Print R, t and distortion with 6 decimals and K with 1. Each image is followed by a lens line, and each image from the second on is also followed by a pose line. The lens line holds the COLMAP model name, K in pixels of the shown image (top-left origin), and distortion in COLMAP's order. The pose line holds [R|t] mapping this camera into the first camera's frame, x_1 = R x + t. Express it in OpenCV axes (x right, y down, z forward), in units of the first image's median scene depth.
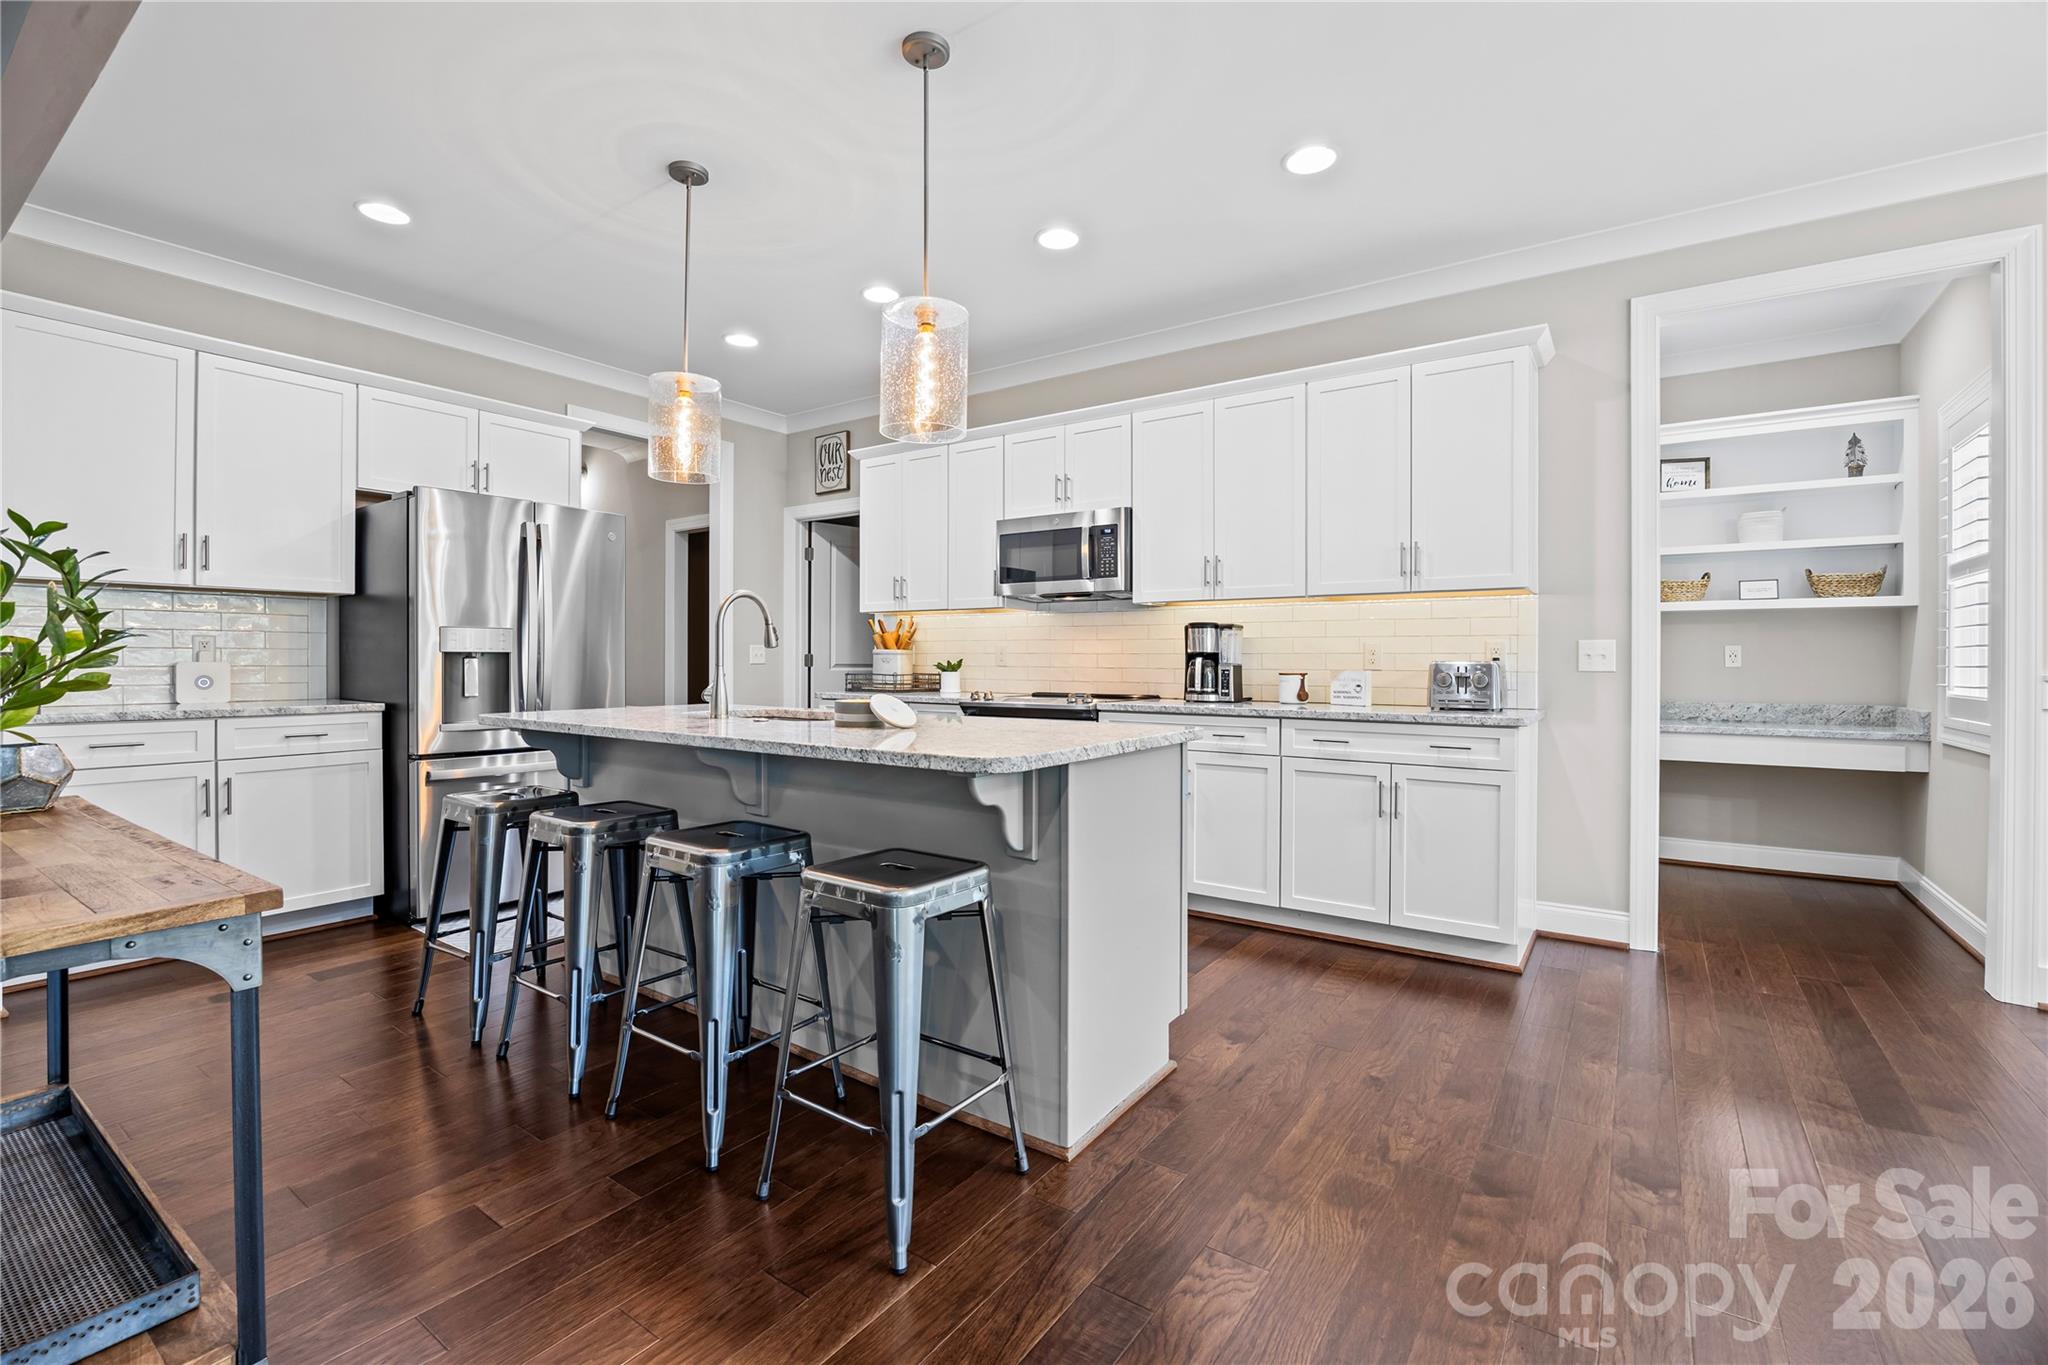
lens RADIAL K [[888.5, 0, 1028.6], [0, 888.5, 664.2], [0, 0, 1]] dist [-0.003397, 0.000110]
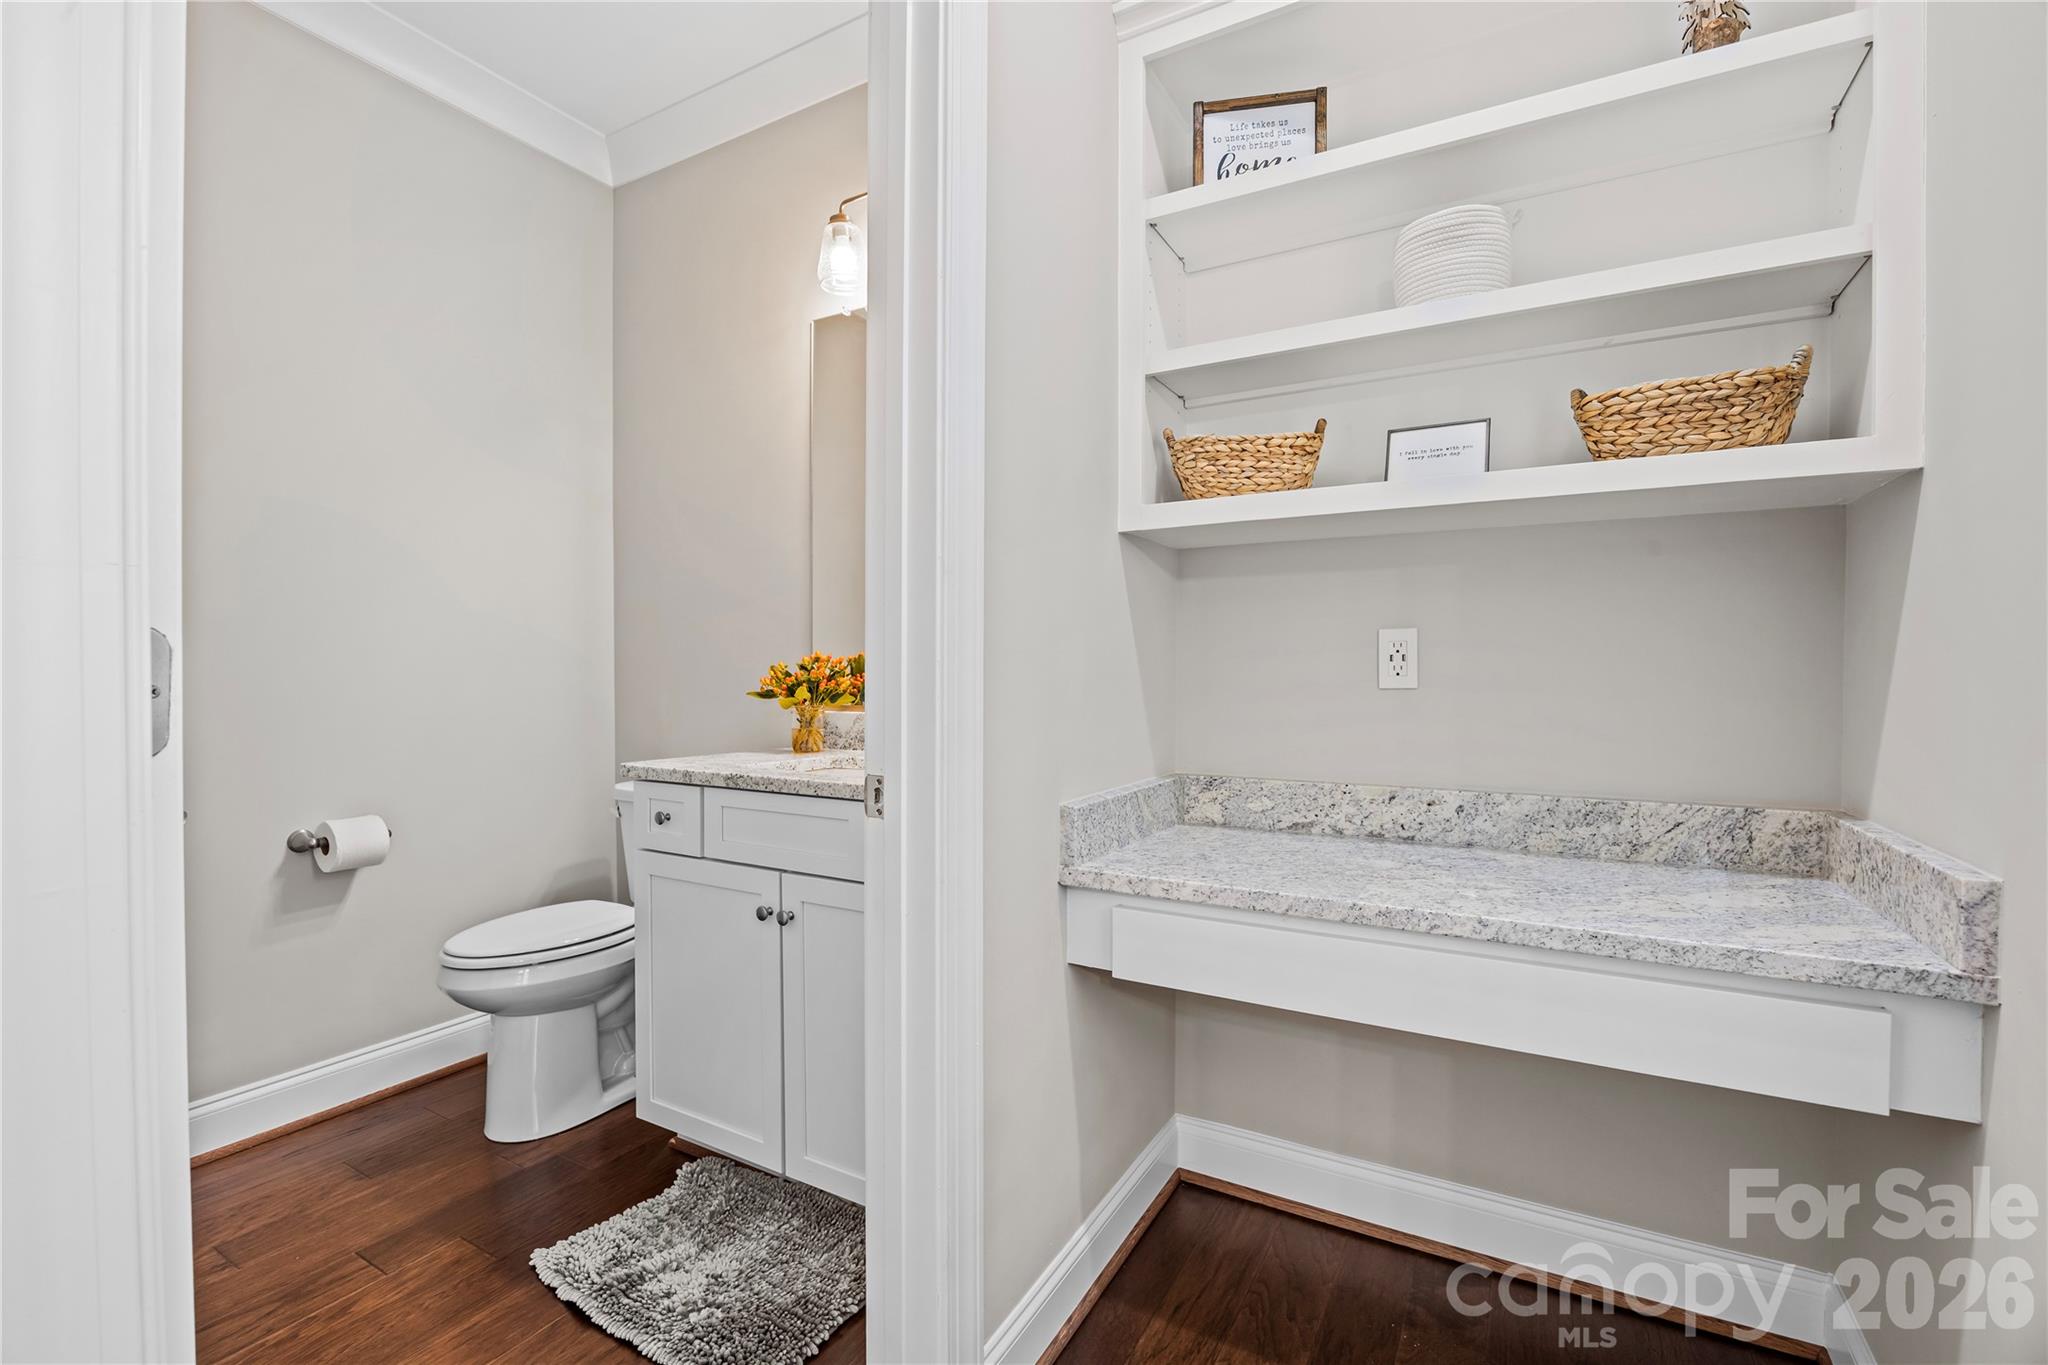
lens RADIAL K [[888.5, 0, 1019.1], [0, 888.5, 690.0], [0, 0, 1]] dist [-0.003397, 0.000110]
pose [[0.996692, -0.002605, 0.081228, 0.659656], [0.001557, 0.999915, 0.012969, -0.001024], [-0.081255, -0.012799, 0.996611, 0.702737]]
